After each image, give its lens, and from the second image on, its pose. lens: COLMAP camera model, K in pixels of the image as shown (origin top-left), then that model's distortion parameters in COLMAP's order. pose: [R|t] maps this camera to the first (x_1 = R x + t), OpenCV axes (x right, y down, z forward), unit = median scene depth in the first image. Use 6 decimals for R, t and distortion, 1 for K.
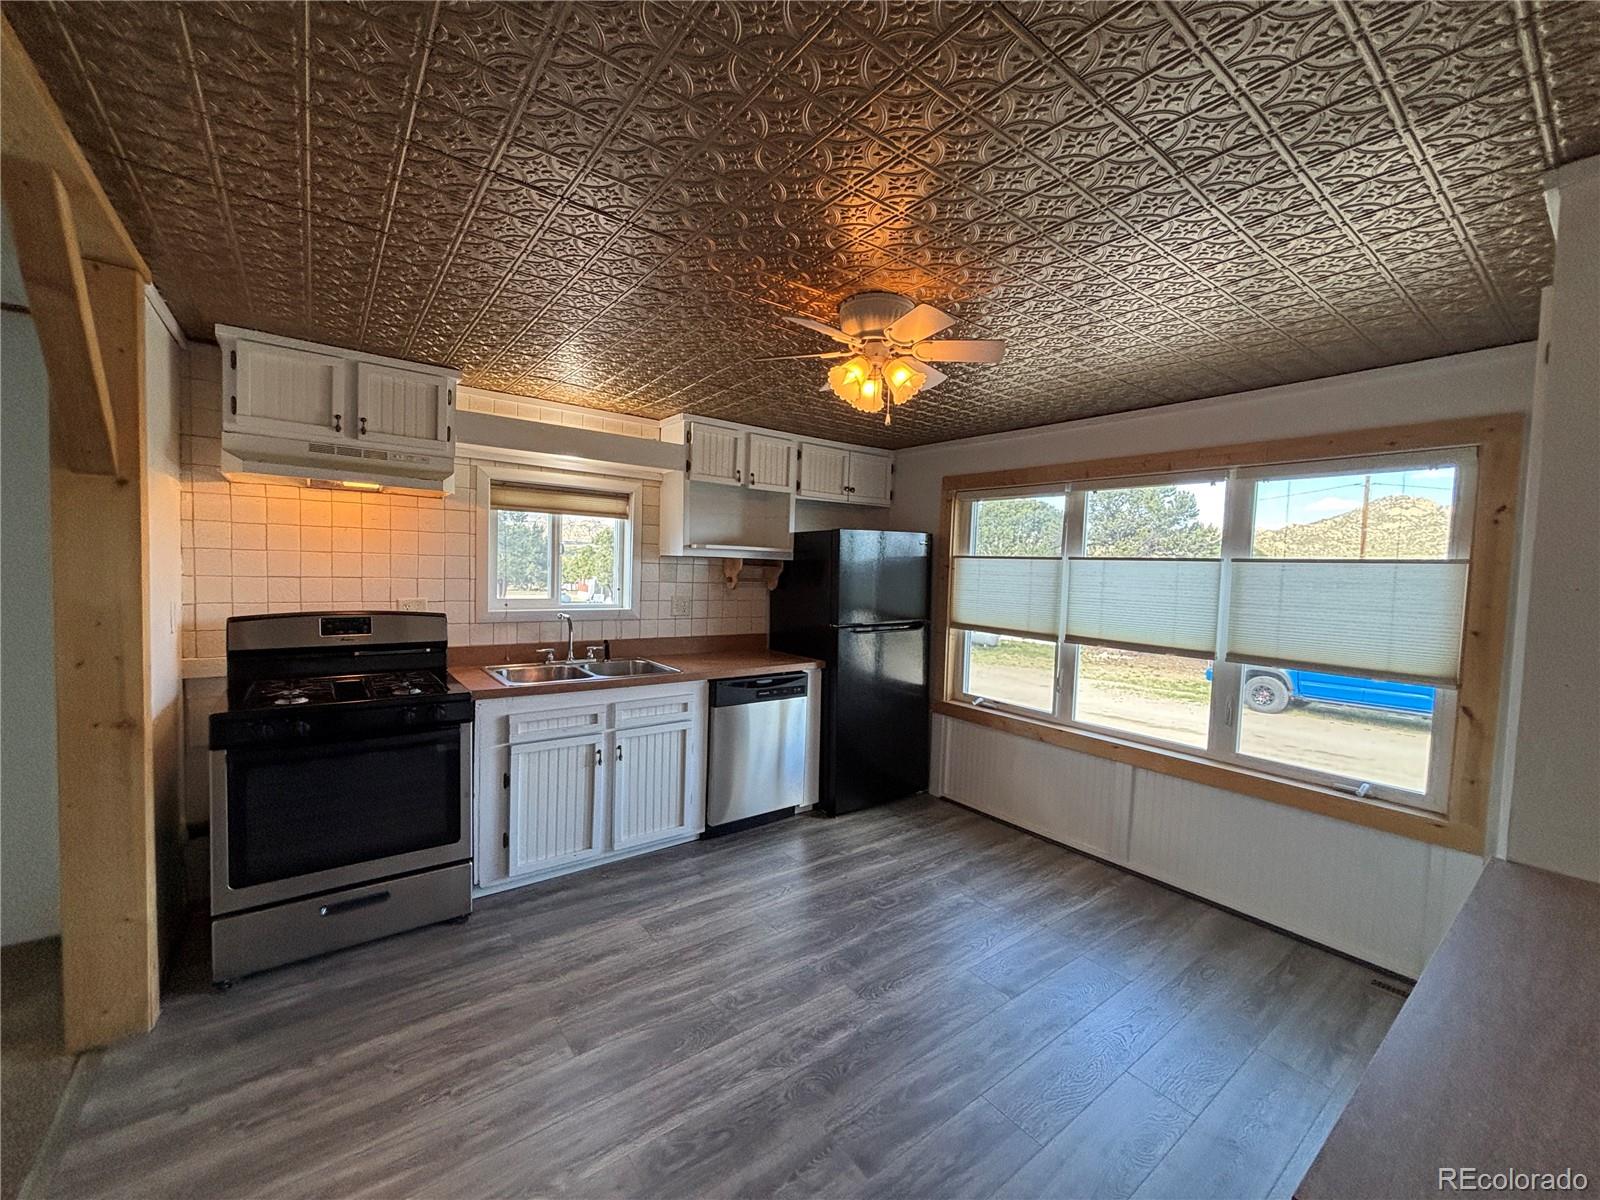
lens RADIAL K [[641.5, 0, 801.4], [0, 641.5, 597.4], [0, 0, 1]] dist [0.001267, -0.000424]
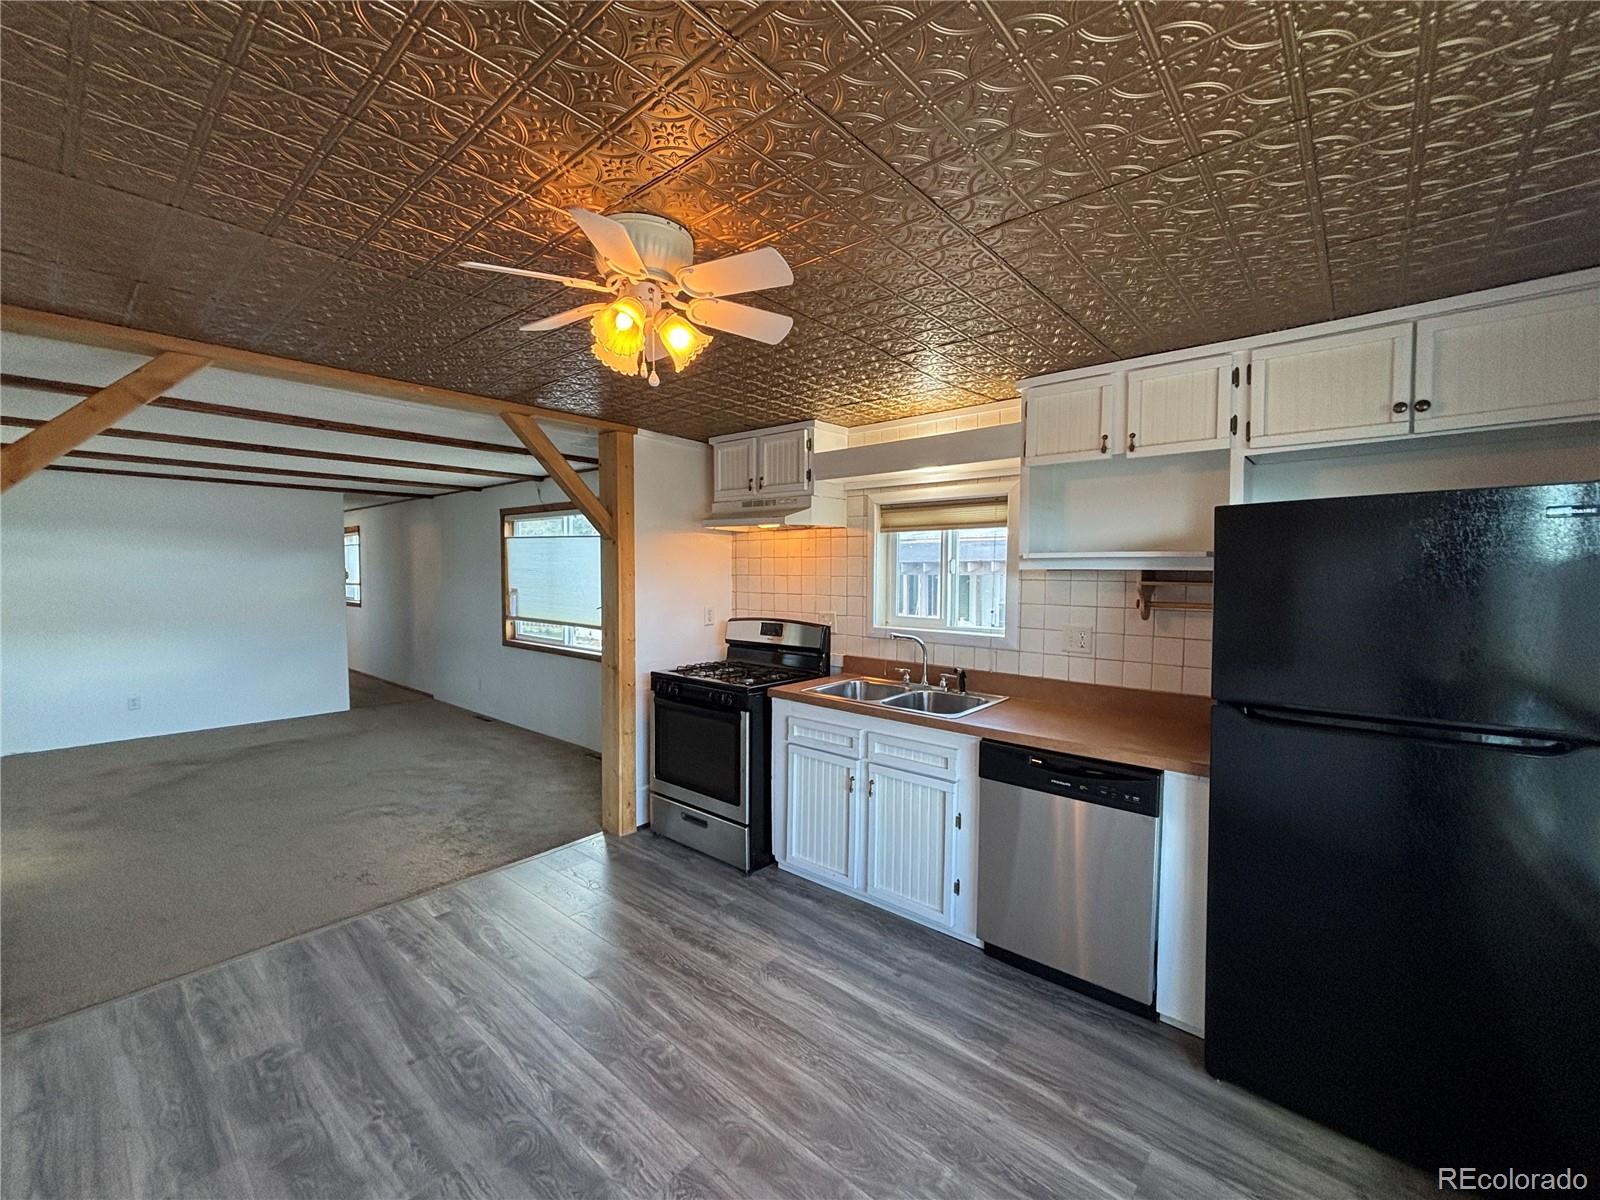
lens RADIAL K [[663.7, 0, 800.0], [0, 663.7, 598.7], [0, 0, 1]] dist [-0.000379, 0.000678]
pose [[0.204473, 0.013482, -0.978779, 0.674707], [-0.042303, 0.999093, 0.004924, -0.031121], [0.977958, 0.040399, 0.204857, 0.762808]]
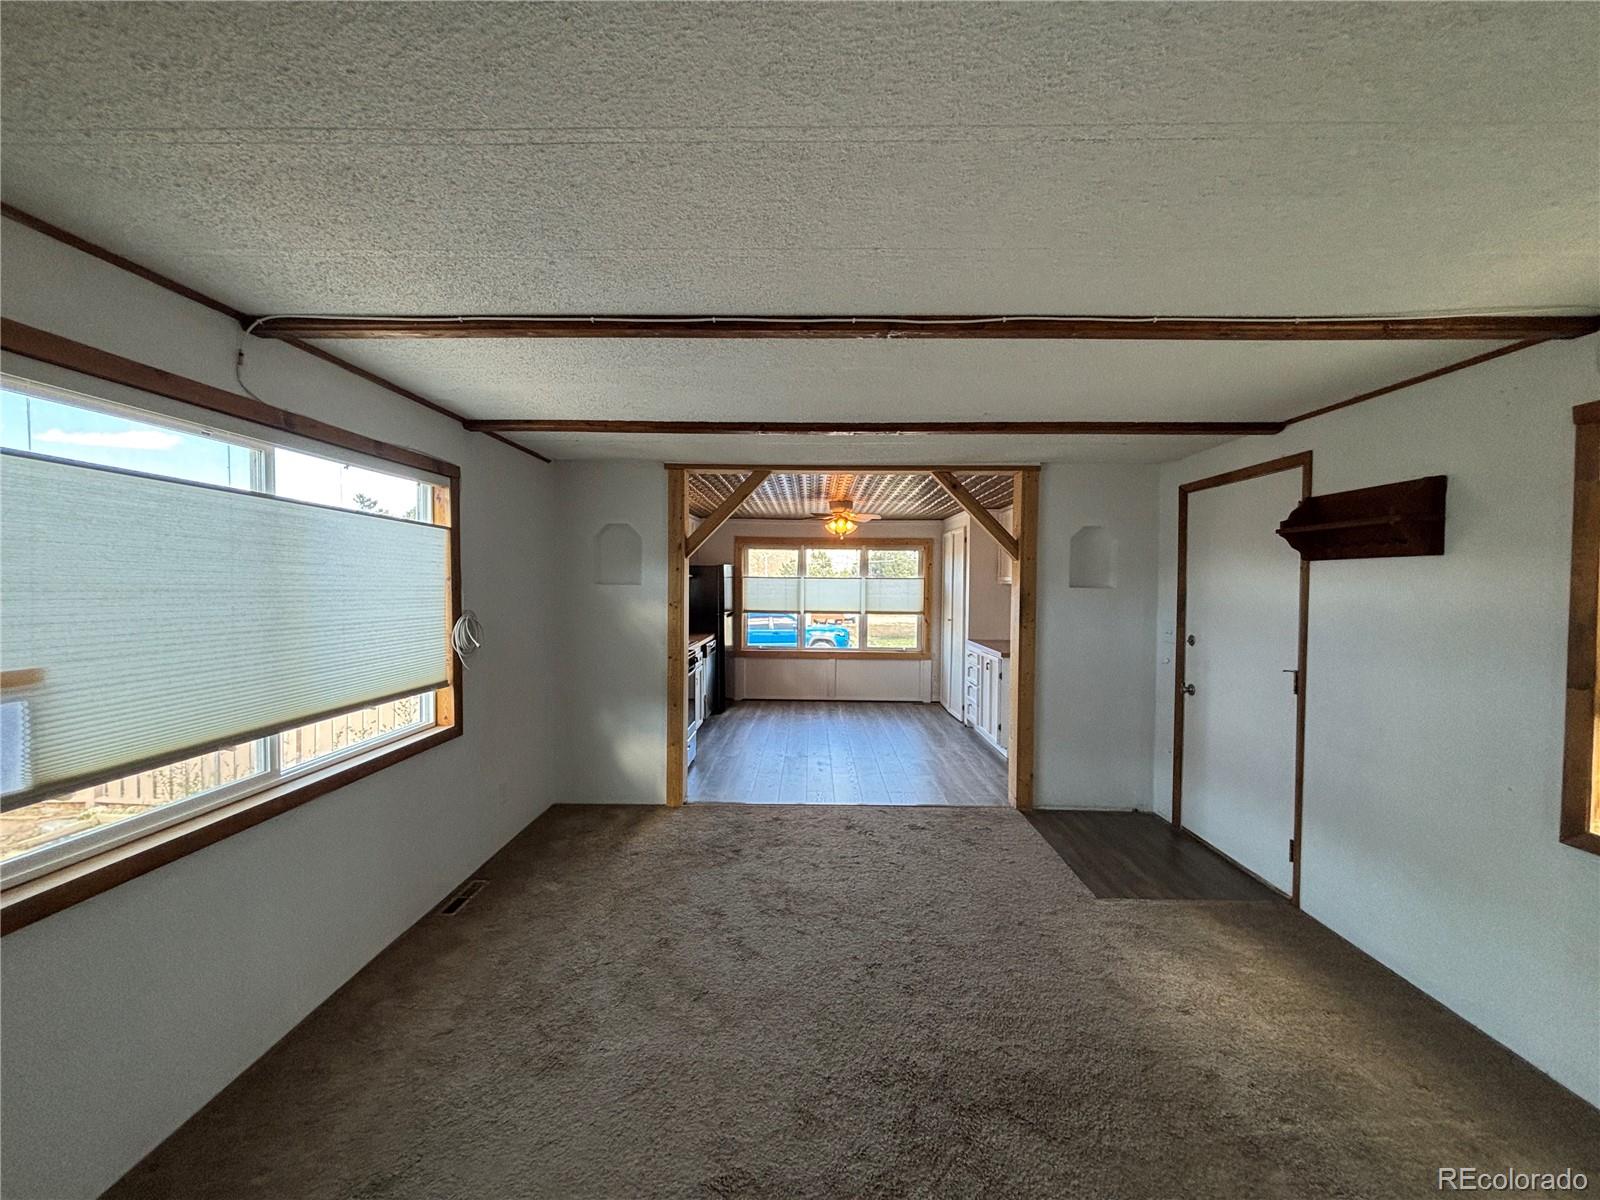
lens RADIAL K [[641.5, 0, 799.0], [0, 641.5, 601.0], [0, 0, 1]] dist [0.001267, -0.000424]
pose [[0.622358, -0.052947, 0.780940, -1.780725], [0.049845, 0.998365, 0.027965, -0.053216], [-0.781144, 0.021522, 0.623980, -0.545781]]
